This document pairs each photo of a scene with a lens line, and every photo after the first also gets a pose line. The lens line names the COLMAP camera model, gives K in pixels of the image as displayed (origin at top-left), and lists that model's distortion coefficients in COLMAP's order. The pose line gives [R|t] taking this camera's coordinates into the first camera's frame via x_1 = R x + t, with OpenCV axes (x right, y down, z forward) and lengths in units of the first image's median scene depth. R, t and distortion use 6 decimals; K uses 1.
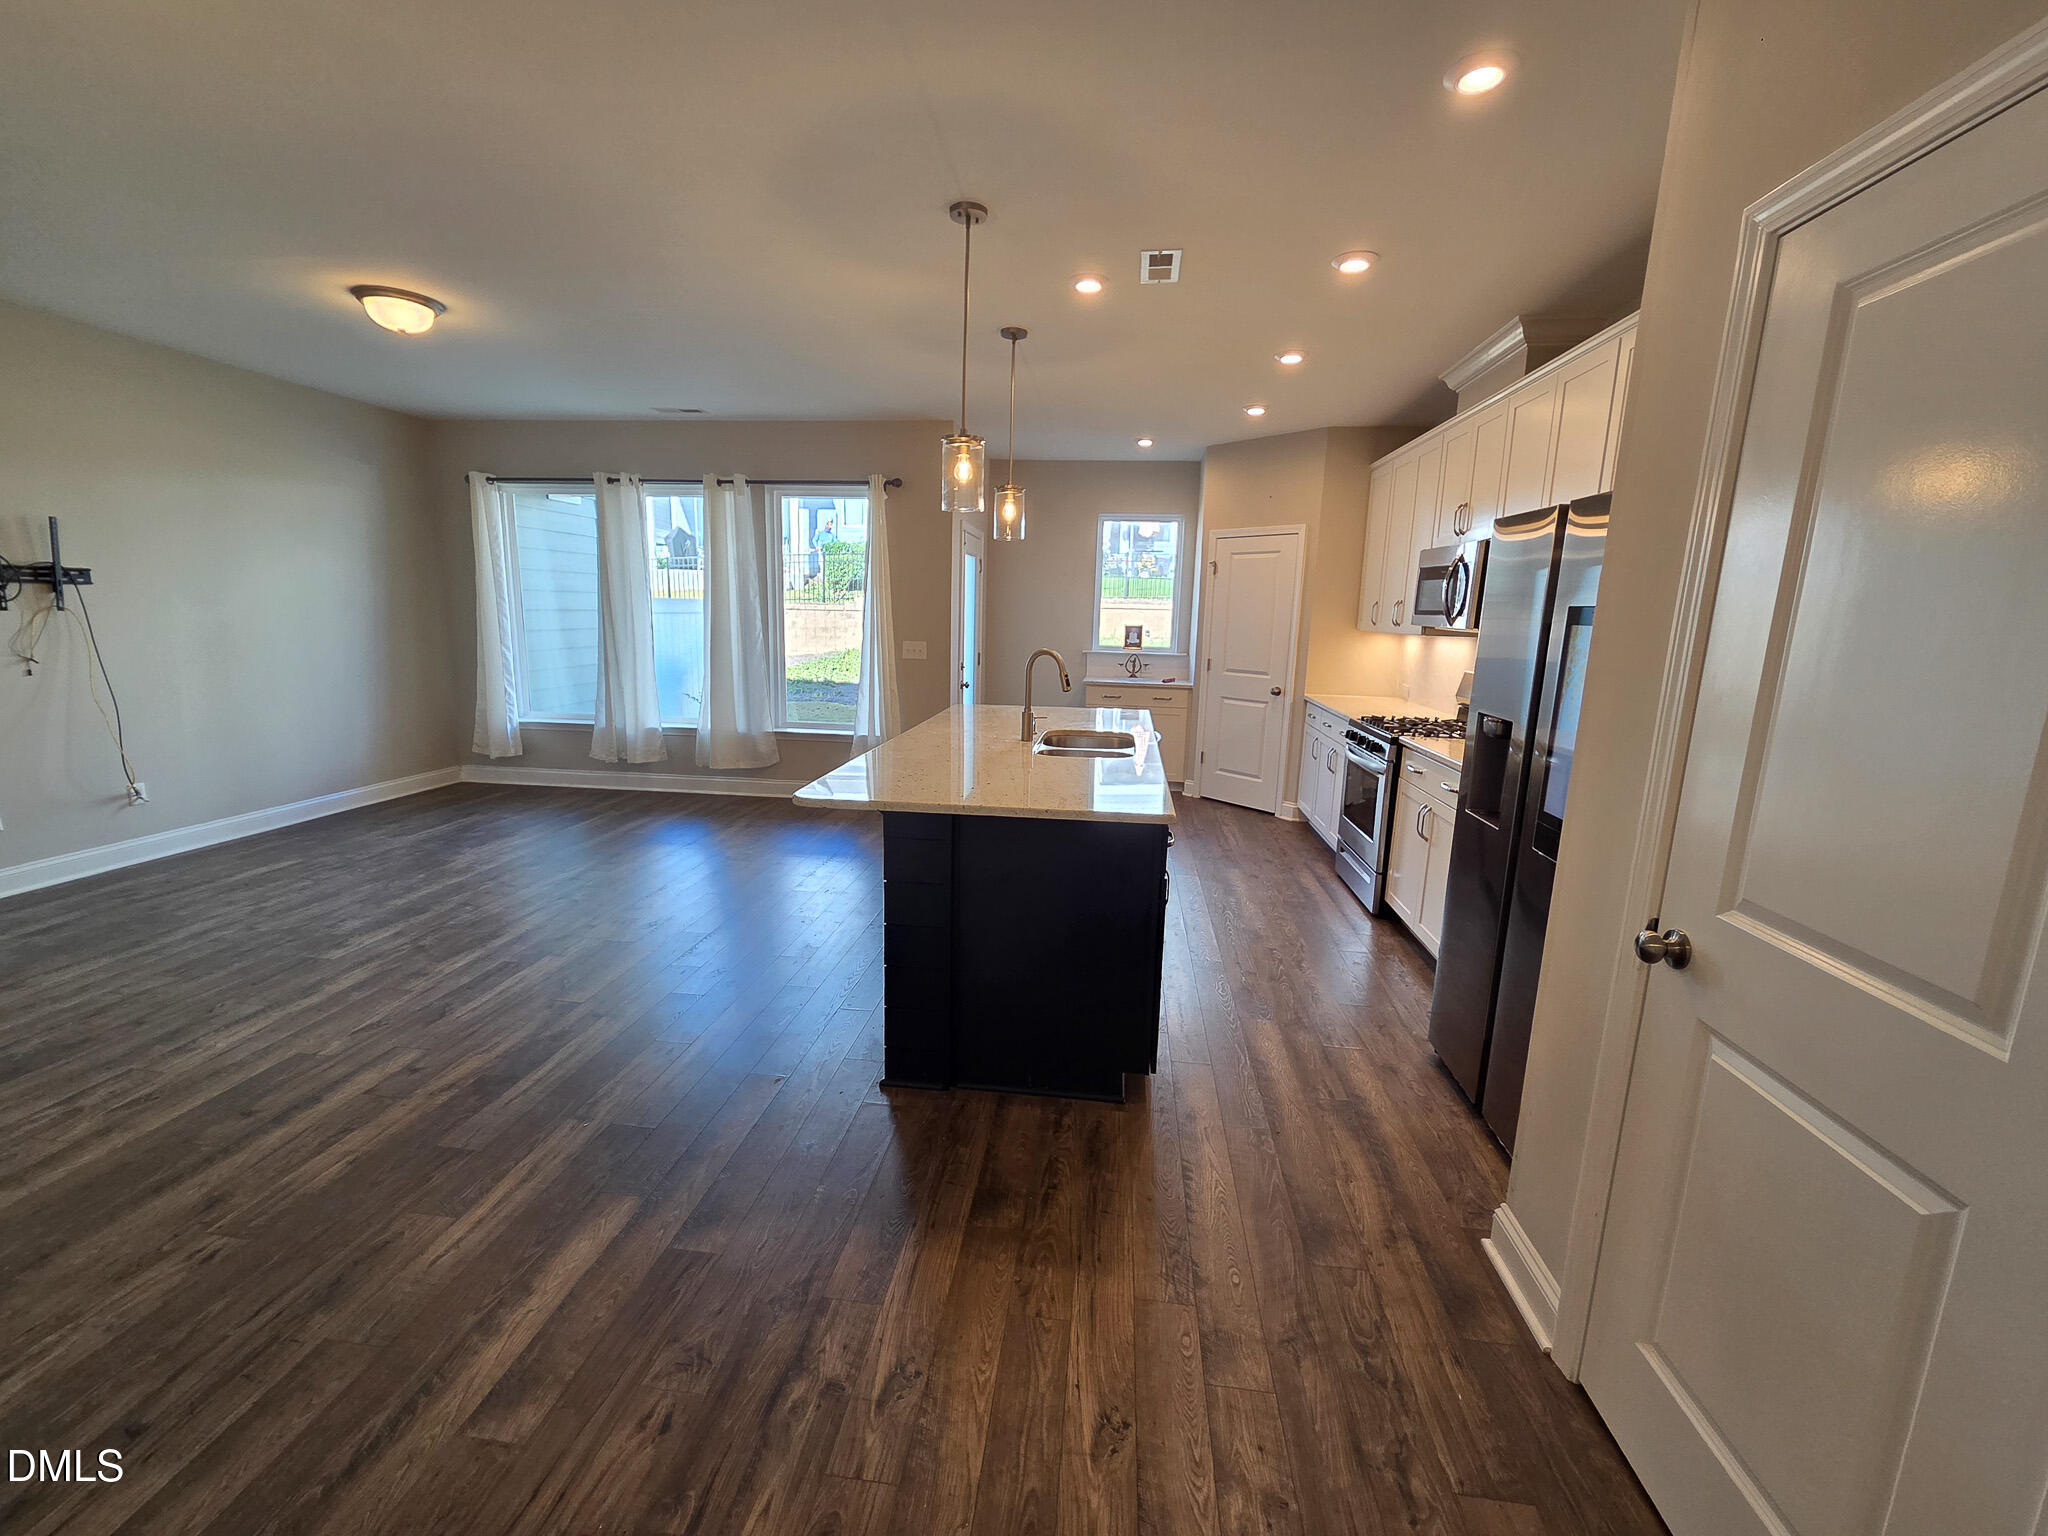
lens RADIAL K [[841.1, 0, 1014.4], [0, 841.1, 763.9], [0, 0, 1]] dist [0.003615, -0.000250]
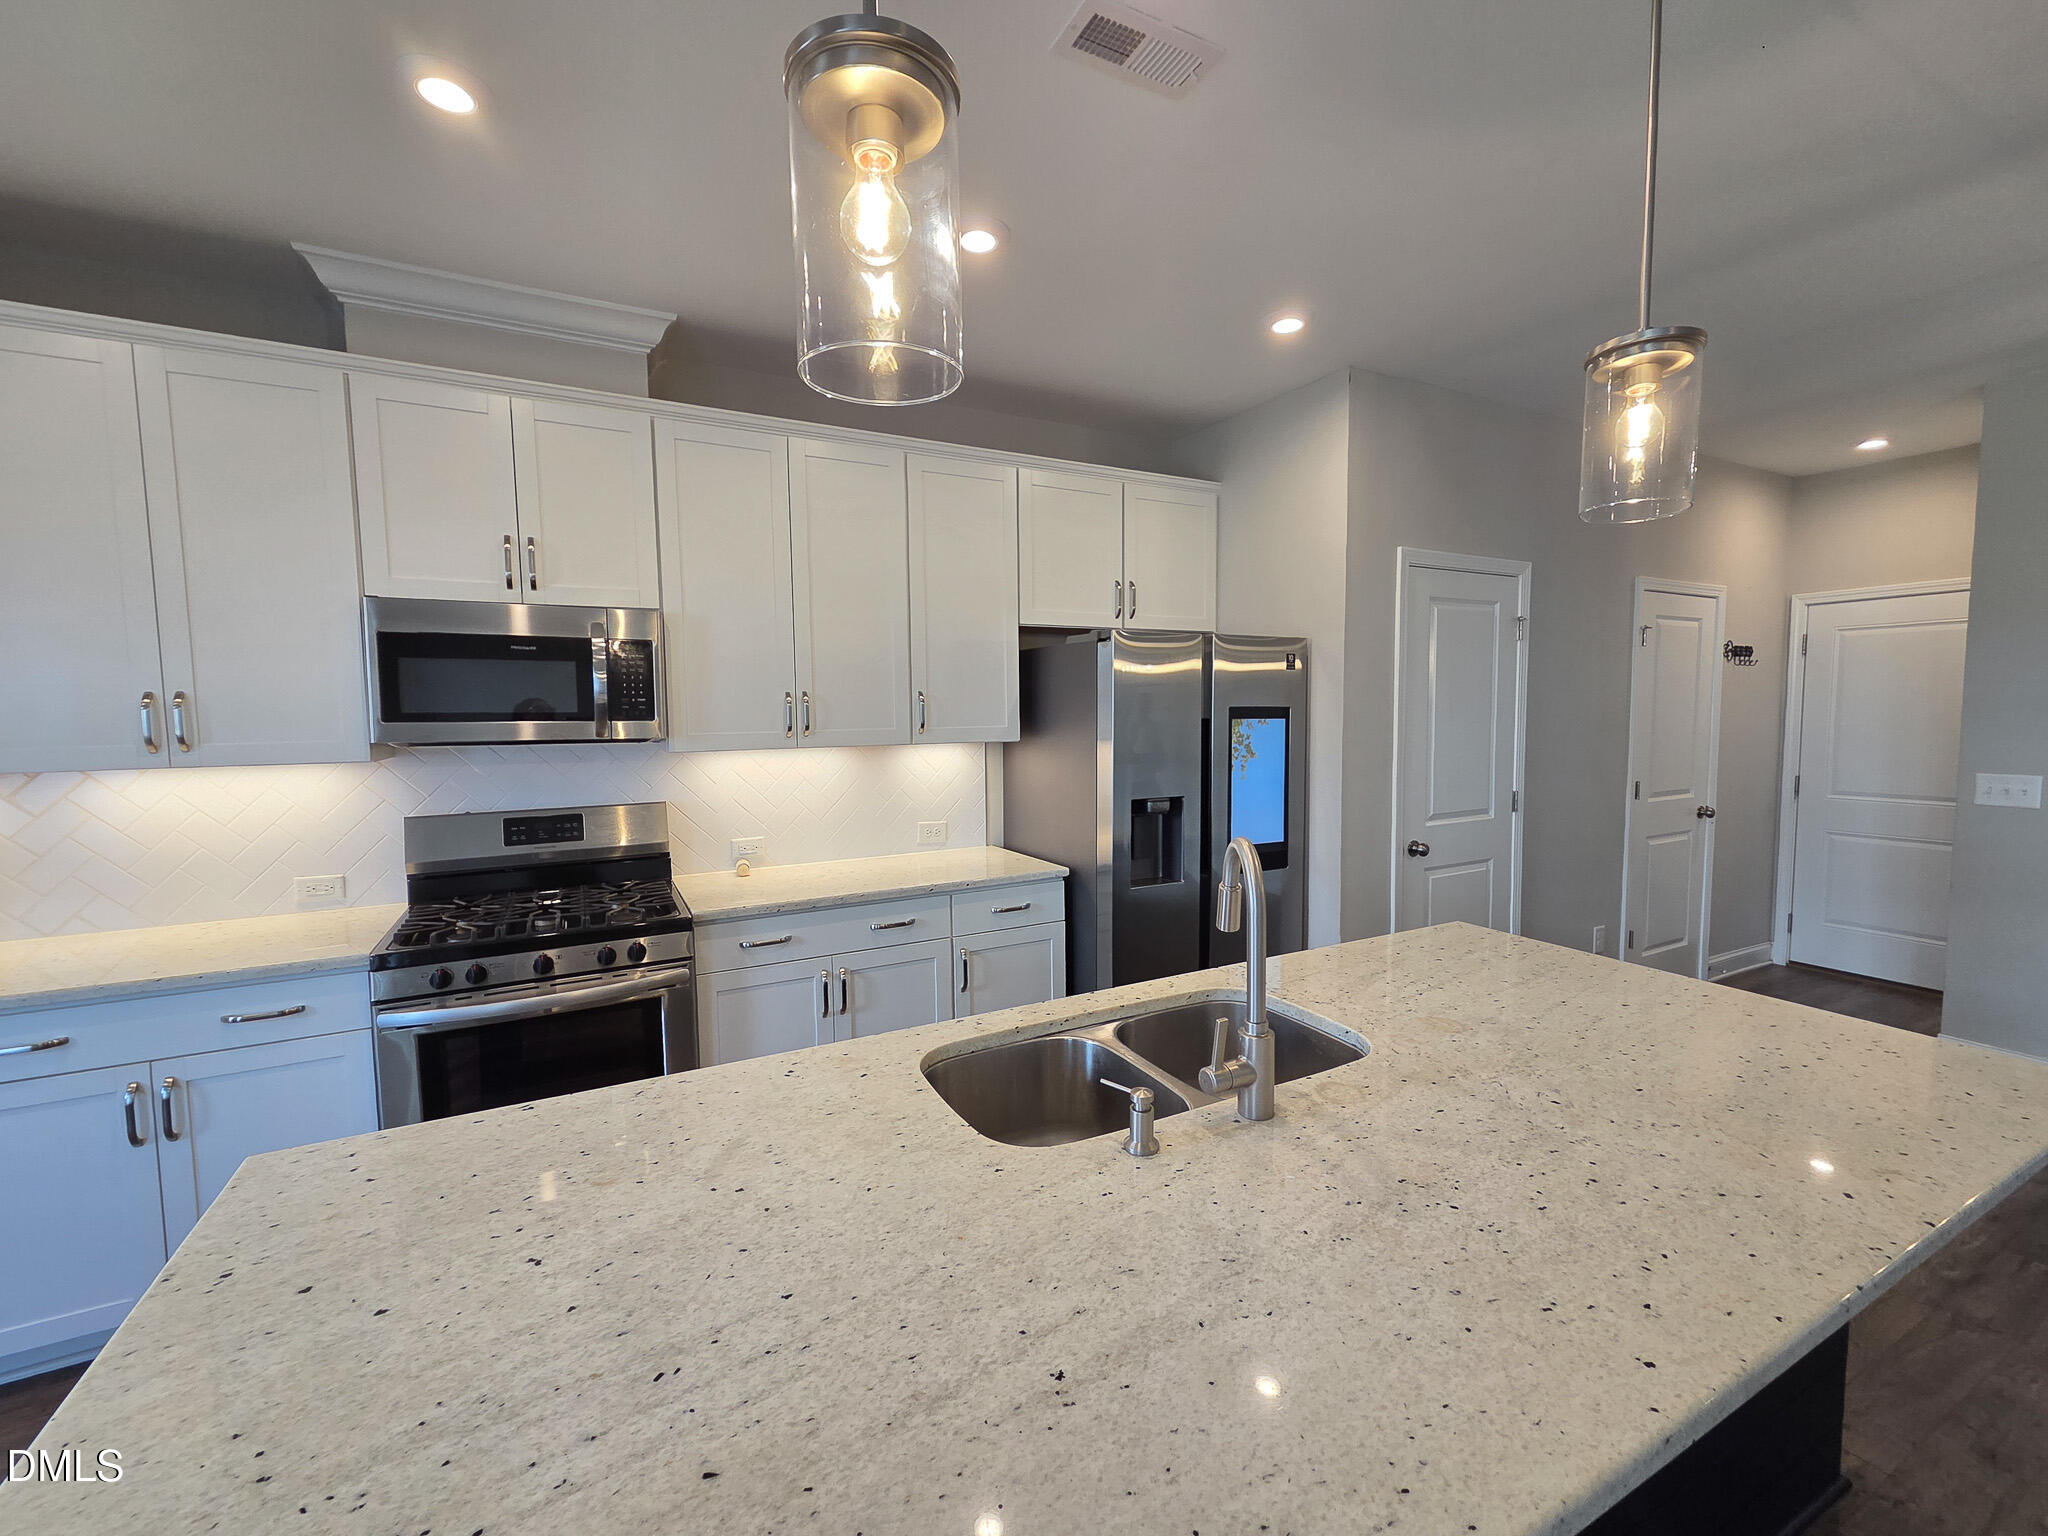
lens RADIAL K [[841.1, 0, 1010.5], [0, 841.1, 768.2], [0, 0, 1]] dist [0.003615, -0.000250]
pose [[-0.566131, -0.078405, 0.820578, -0.179216], [0.145628, 0.970295, 0.193182, -0.223784], [-0.811350, 0.228866, -0.537896, 1.123956]]
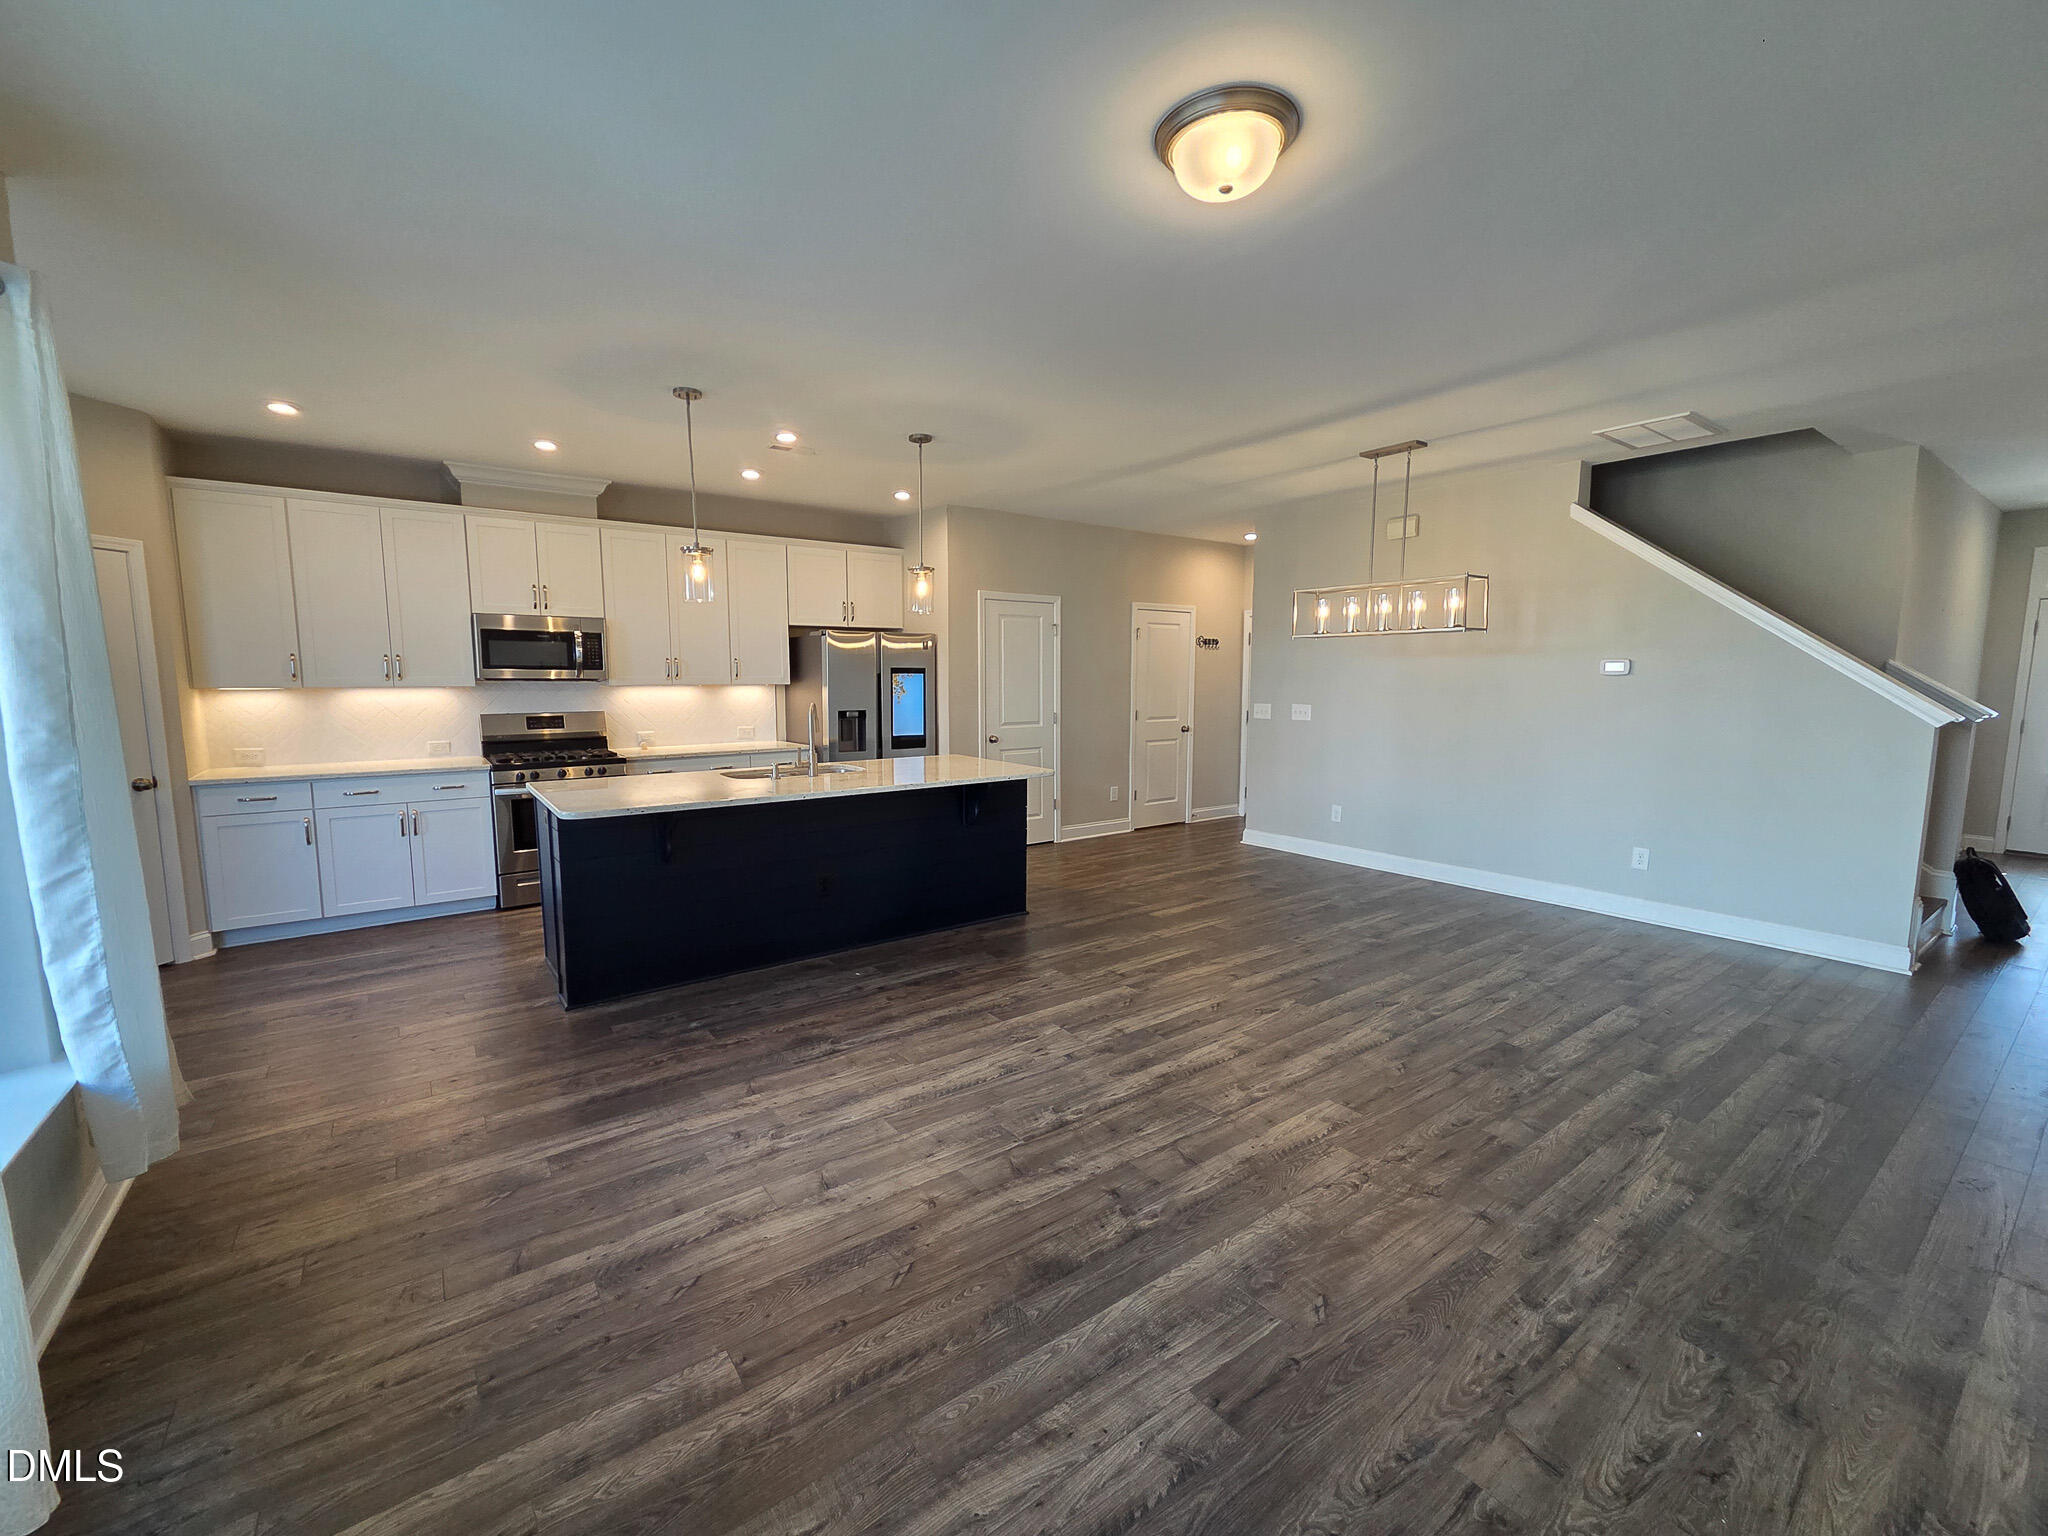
lens RADIAL K [[841.1, 0, 1011.2], [0, 841.1, 779.4], [0, 0, 1]] dist [0.003615, -0.000250]
pose [[-0.680541, -0.116393, 0.723406, -0.997932], [0.115613, 0.957876, 0.262881, -0.291400], [-0.723531, 0.262536, -0.638417, 1.446019]]
